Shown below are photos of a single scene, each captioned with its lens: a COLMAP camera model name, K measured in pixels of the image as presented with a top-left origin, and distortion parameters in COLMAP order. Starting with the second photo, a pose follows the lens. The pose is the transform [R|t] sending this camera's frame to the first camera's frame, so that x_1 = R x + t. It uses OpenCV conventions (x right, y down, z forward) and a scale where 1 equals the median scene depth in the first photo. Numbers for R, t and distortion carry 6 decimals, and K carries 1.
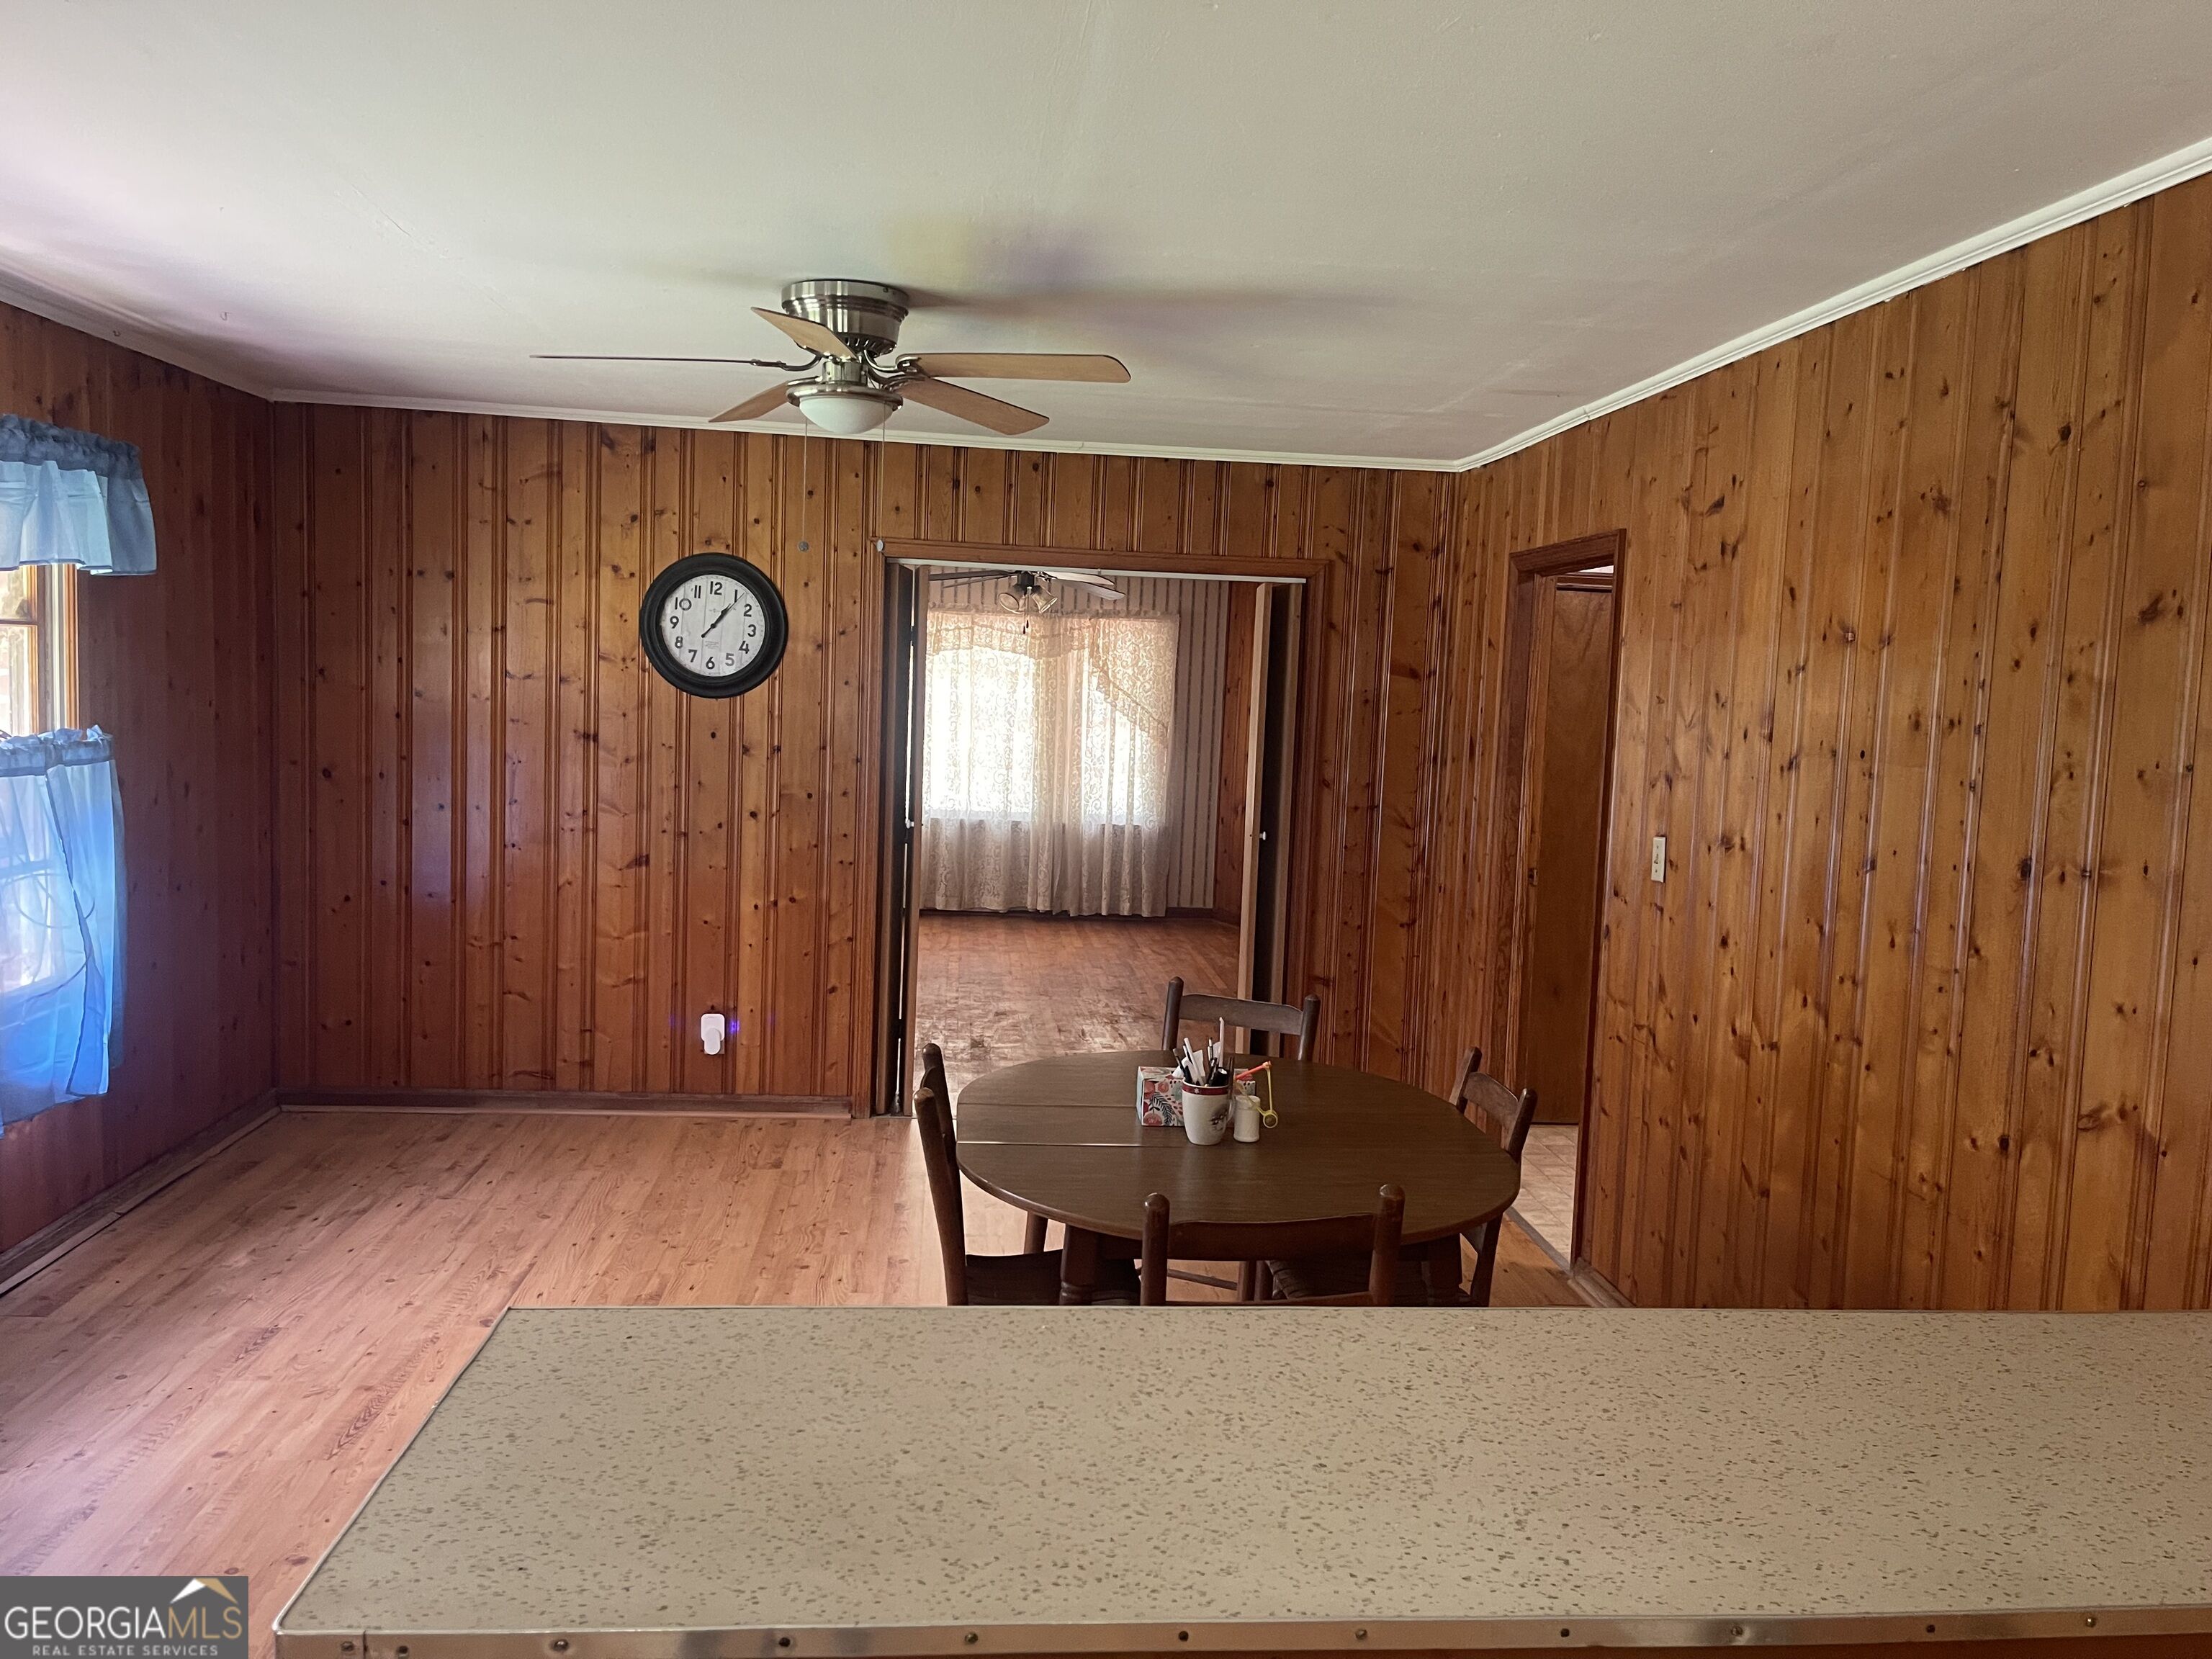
lens RADIAL K [[1674.9, 0, 1128.3], [0, 1674.9, 828.2], [0, 0, 1]] dist [0.076664, -0.104803]
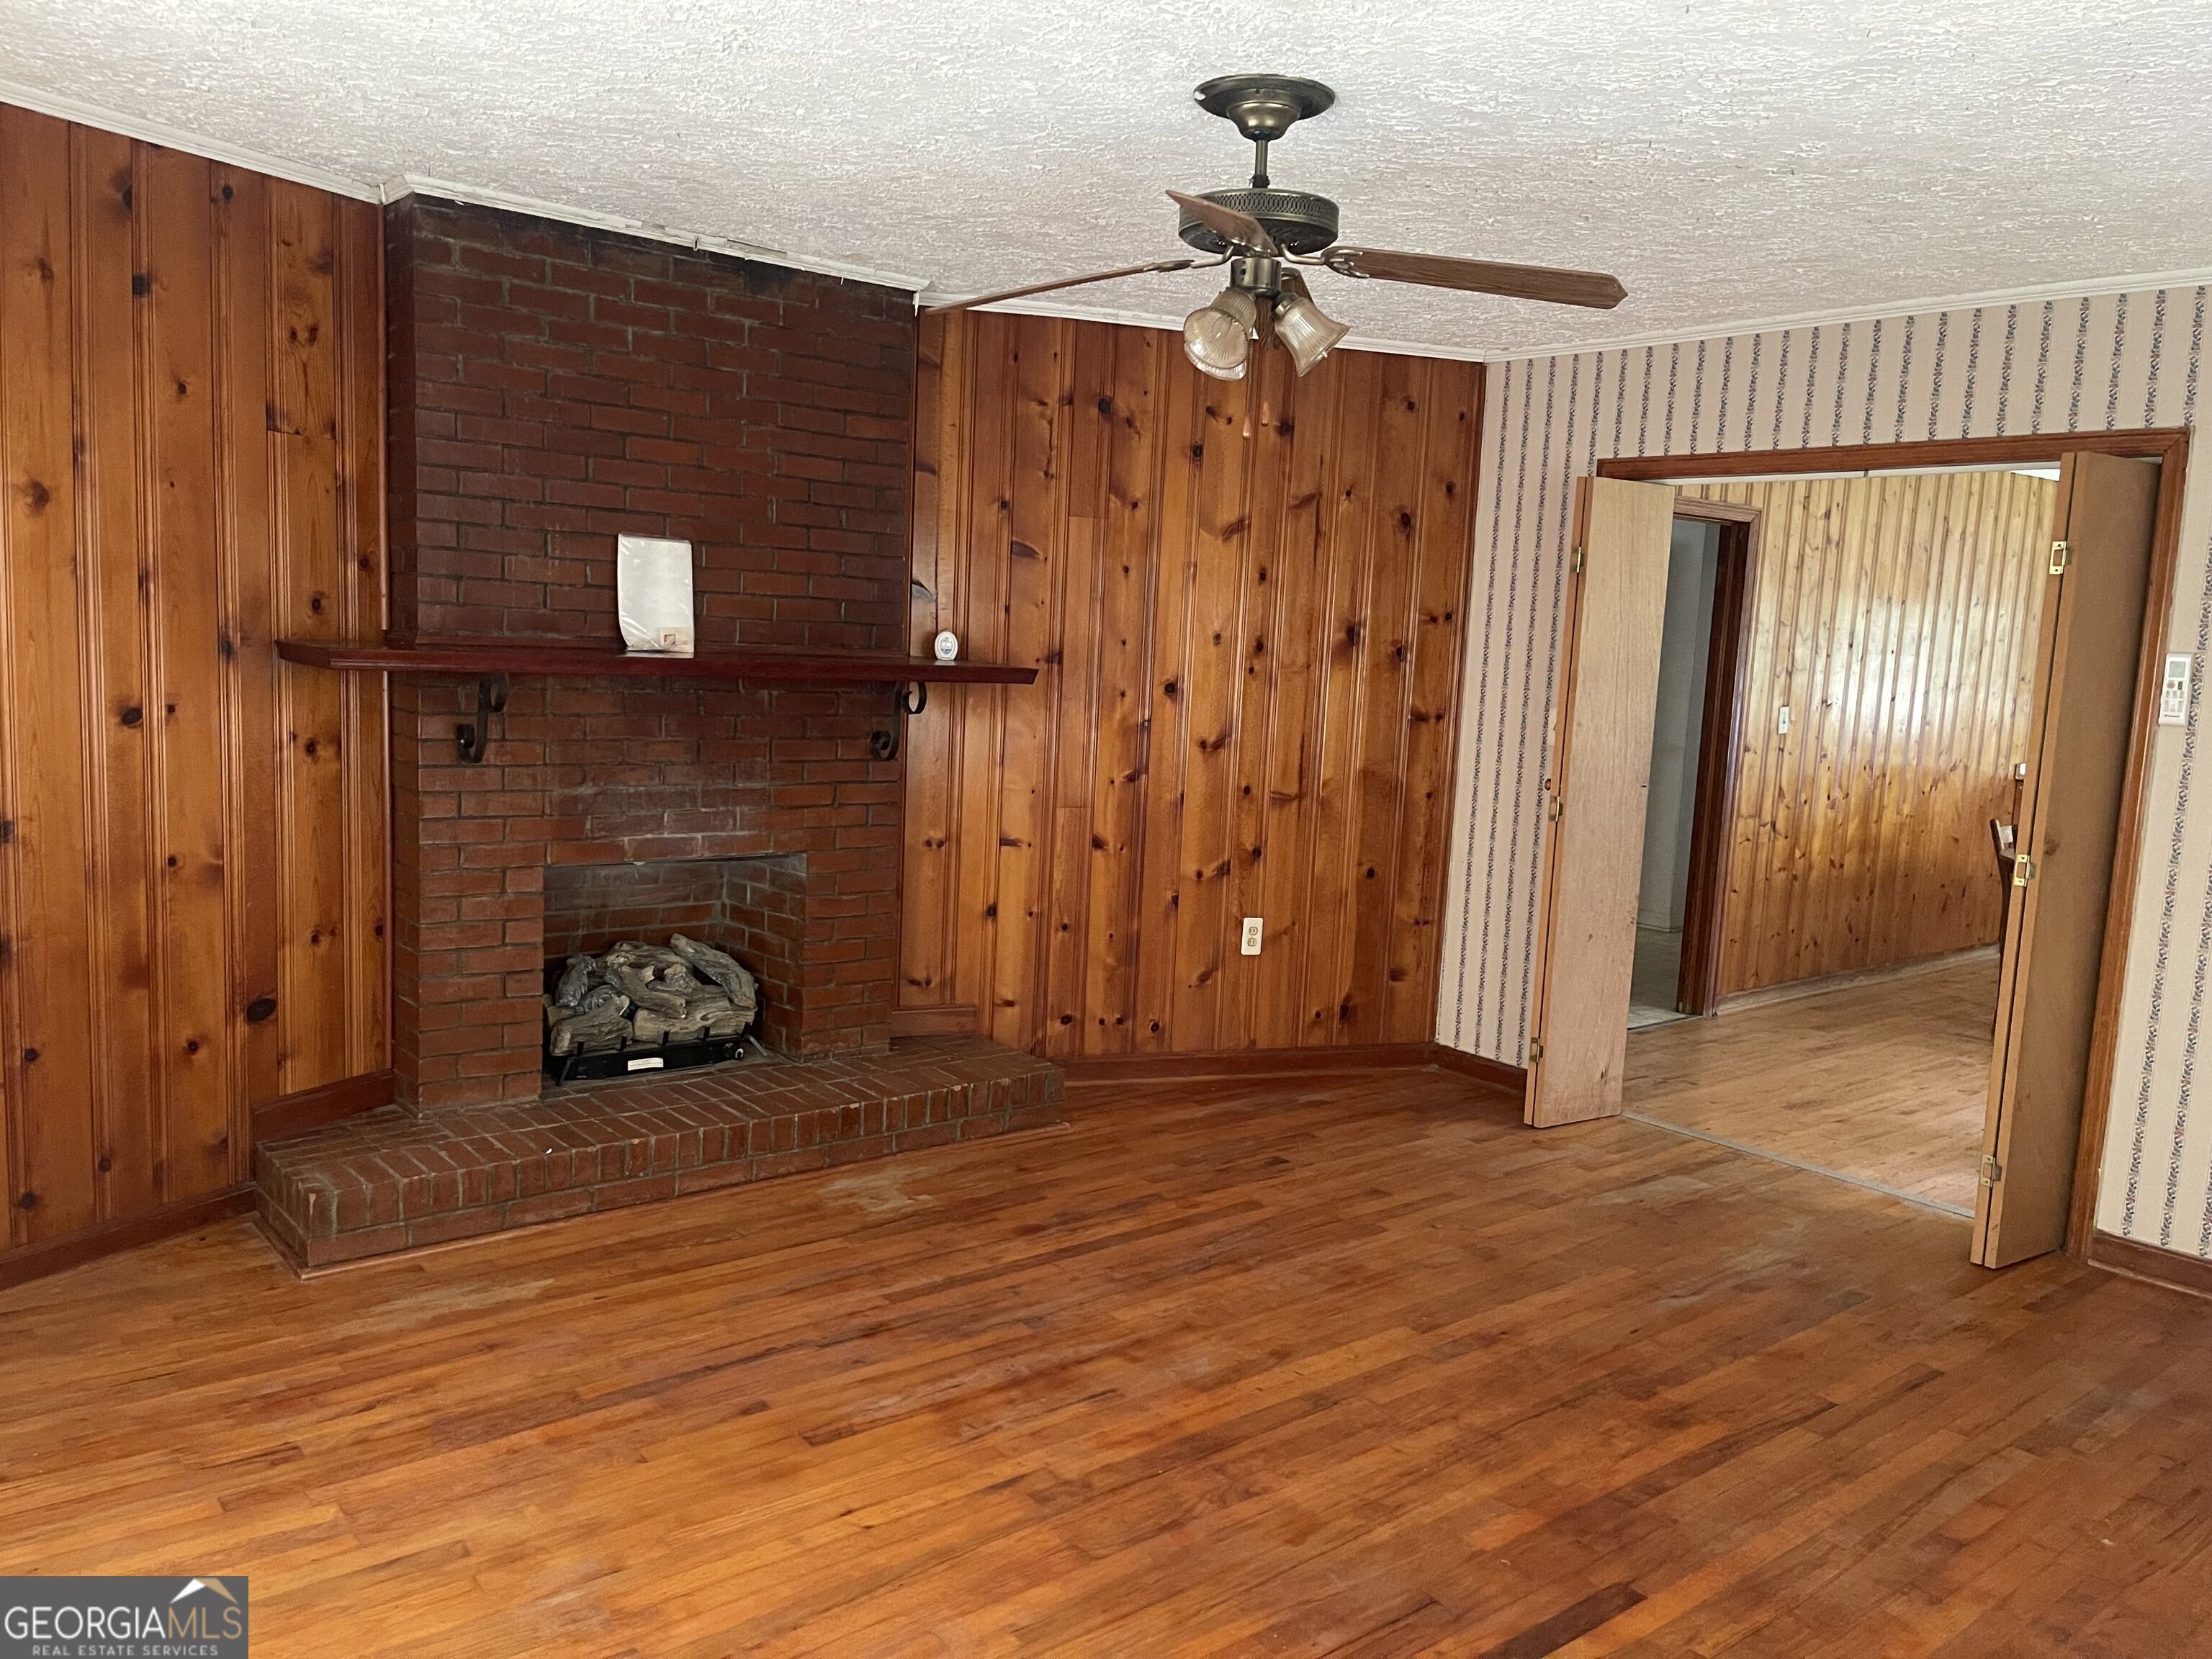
lens RADIAL K [[1674.9, 0, 1114.1], [0, 1674.9, 838.2], [0, 0, 1]] dist [0.076664, -0.104803]
pose [[-0.557054, -0.171896, 0.812491, -0.267715], [0.002391, 0.978008, 0.208553, -0.083836], [-0.830473, 0.118117, -0.544393, 0.947794]]
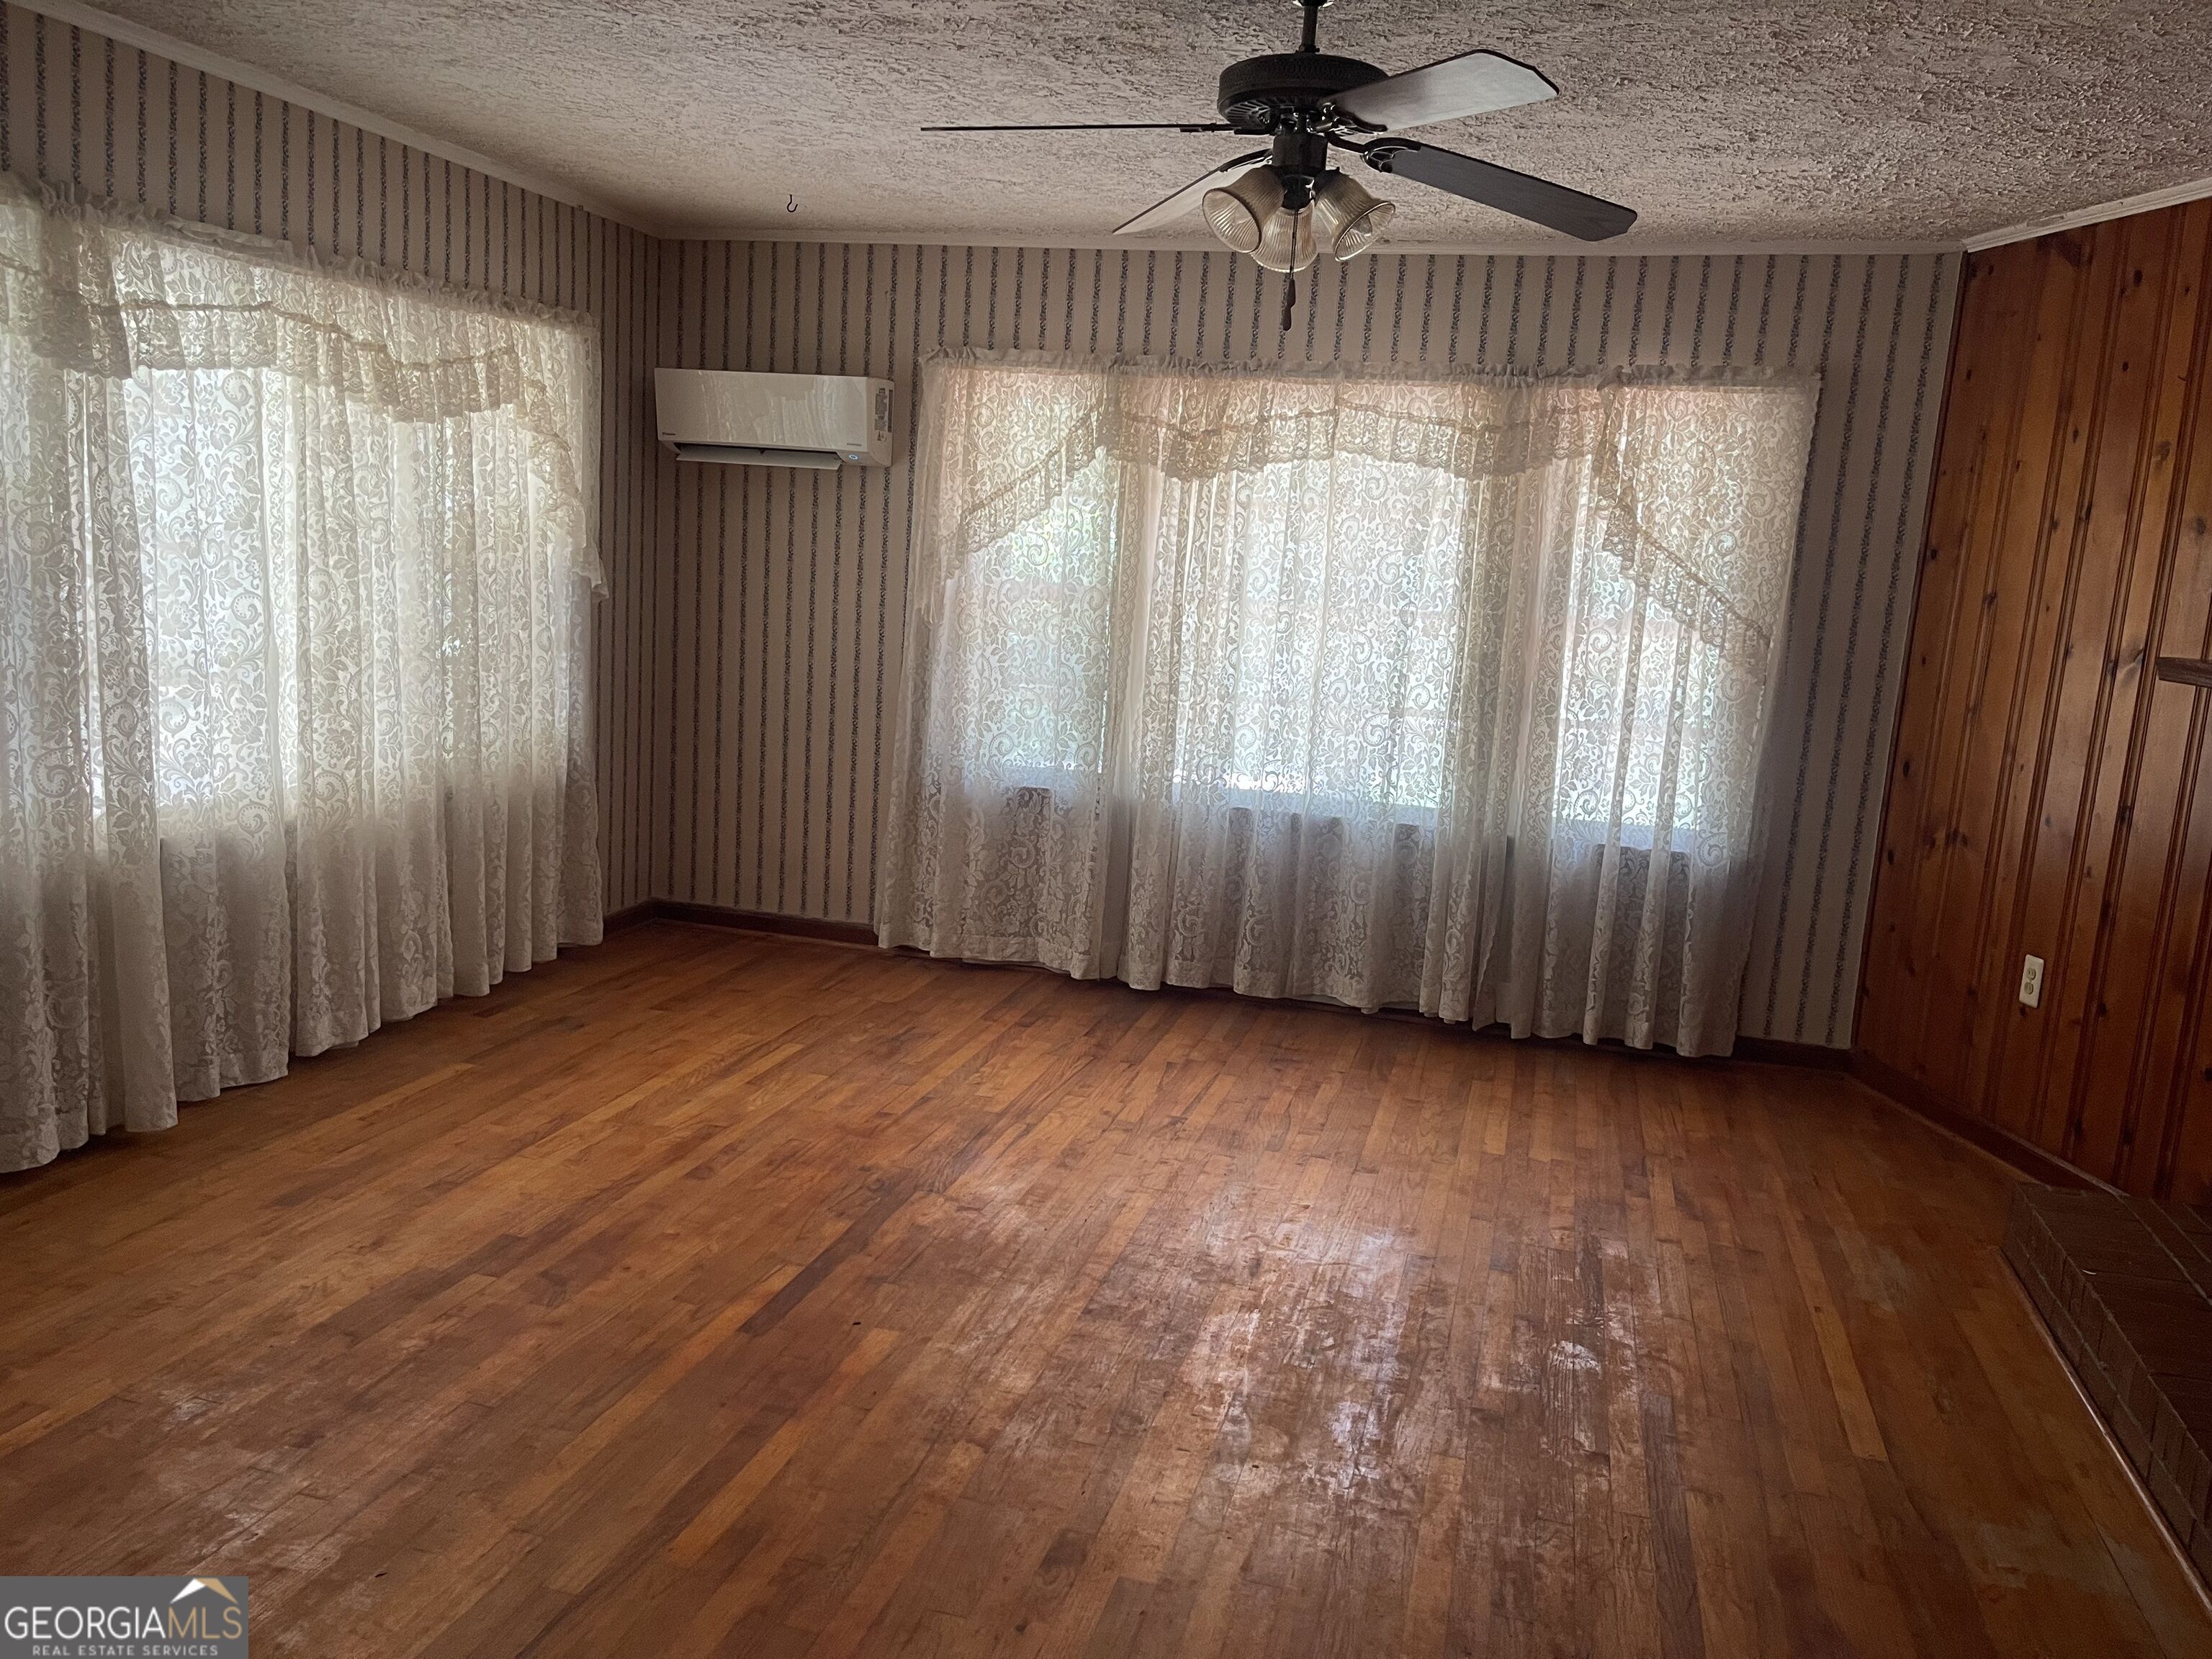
lens RADIAL K [[1674.9, 0, 1086.3], [0, 1674.9, 822.6], [0, 0, 1]] dist [0.076664, -0.104803]
pose [[0.928916, 0.072129, -0.363198, 0.021632], [-0.052810, 0.996624, 0.062857, -0.030353], [0.366506, -0.039208, 0.929589, 0.524273]]
